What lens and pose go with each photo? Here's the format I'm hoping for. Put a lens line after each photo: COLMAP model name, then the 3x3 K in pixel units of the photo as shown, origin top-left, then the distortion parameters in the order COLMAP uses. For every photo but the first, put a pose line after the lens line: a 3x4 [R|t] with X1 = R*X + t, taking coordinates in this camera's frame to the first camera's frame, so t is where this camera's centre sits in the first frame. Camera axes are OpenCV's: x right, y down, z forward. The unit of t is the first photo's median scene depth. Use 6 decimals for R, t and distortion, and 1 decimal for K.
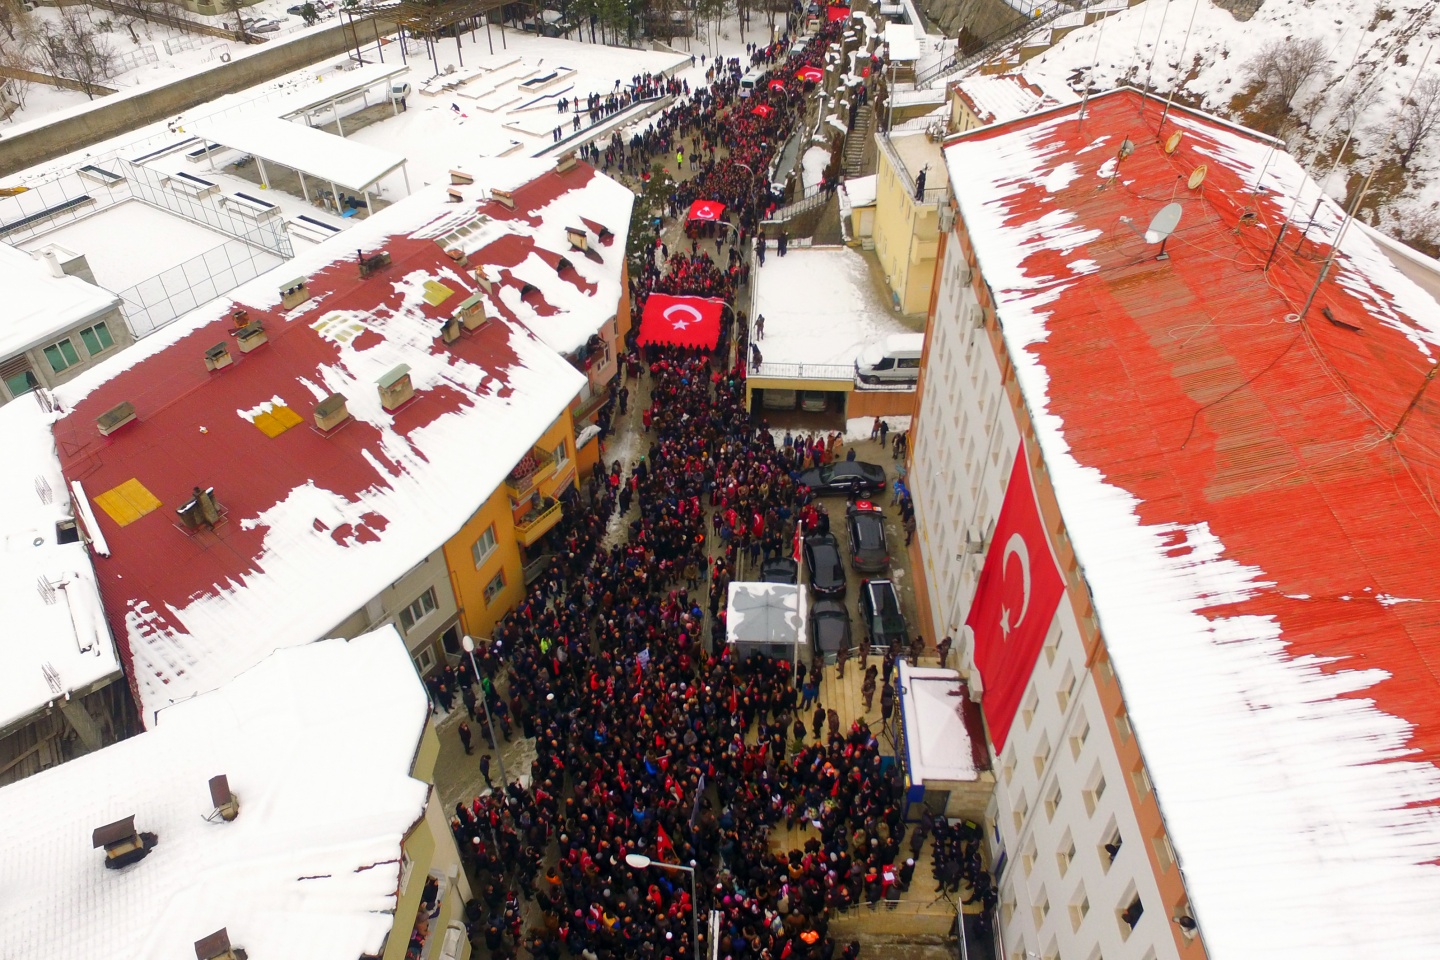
lens RADIAL K [[993.1, 0, 720.1], [0, 993.1, 482.1], [0, 0, 1]] dist [-0.006611, 0.002213]
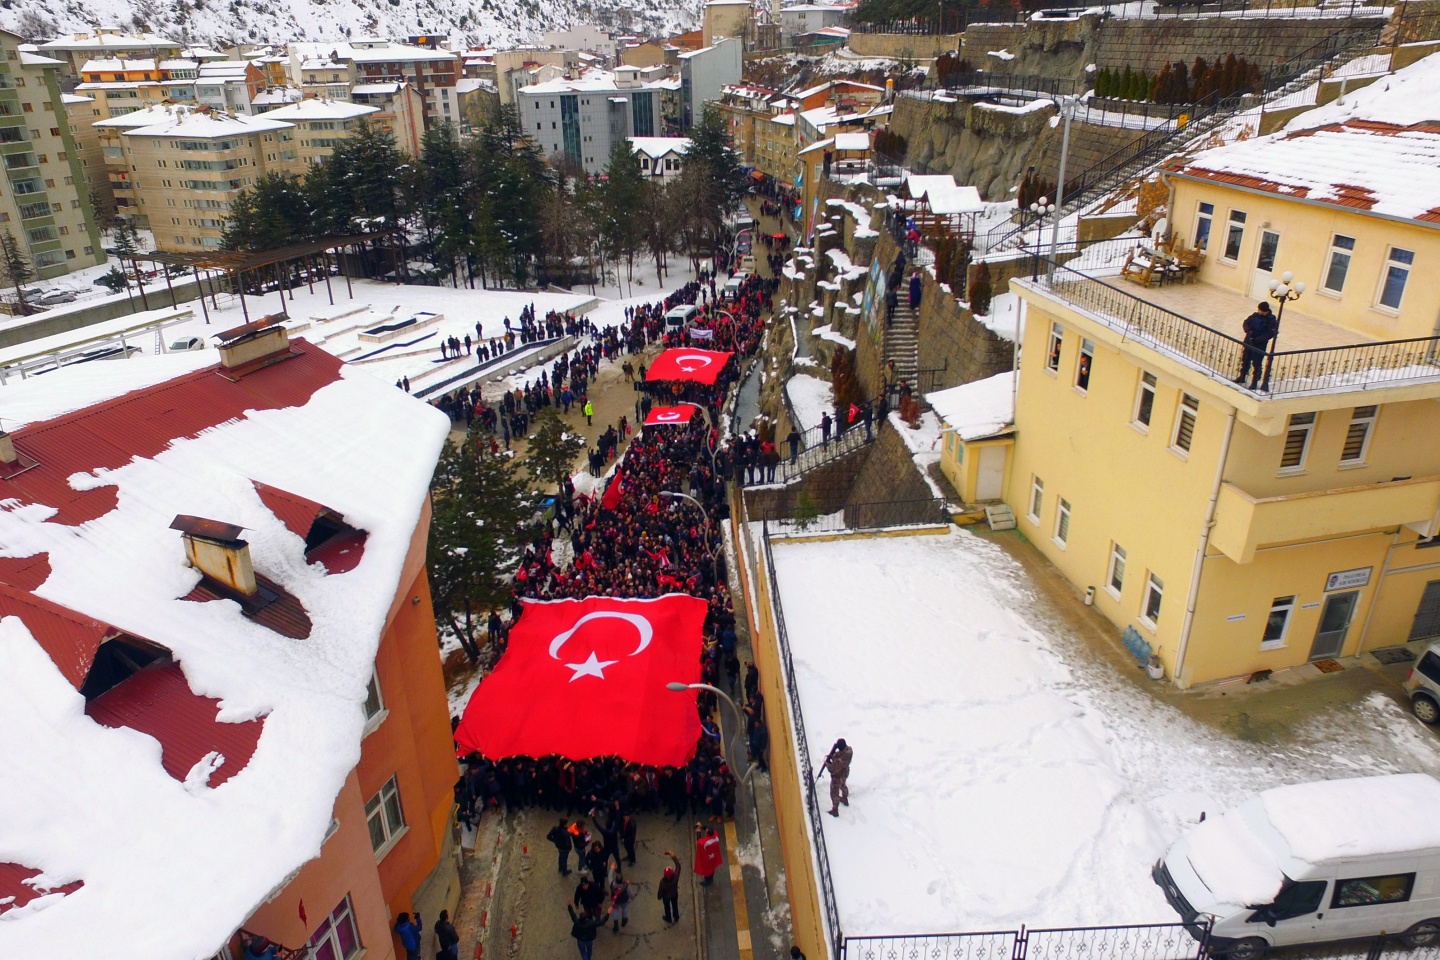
lens RADIAL K [[993.1, 0, 722.2], [0, 993.1, 480.0], [0, 0, 1]] dist [-0.006611, 0.002213]
pose [[0.994480, -0.055071, 0.089314, -0.012127], [0.077776, 0.958251, -0.275148, -0.089899], [-0.070433, 0.280575, 0.957244, 0.362990]]
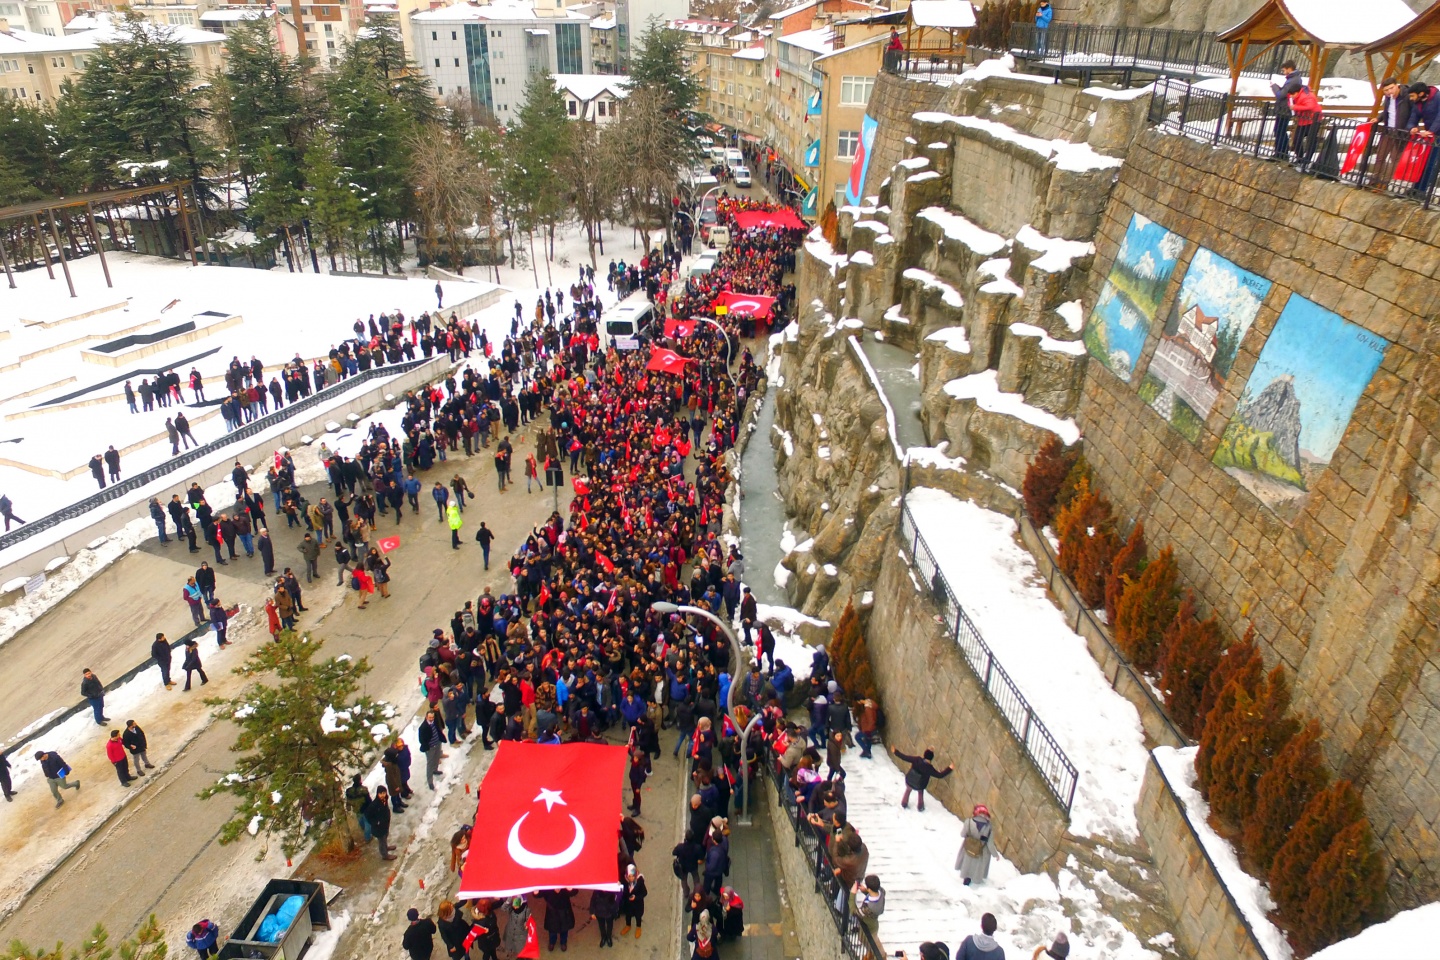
lens RADIAL K [[993.1, 0, 718.2], [0, 993.1, 481.2], [0, 0, 1]] dist [-0.006611, 0.002213]
pose [[0.986517, -0.064430, 0.150440, -0.001701], [0.100589, 0.963825, -0.246828, -0.242261], [-0.129095, 0.258633, 0.957311, 0.648104]]
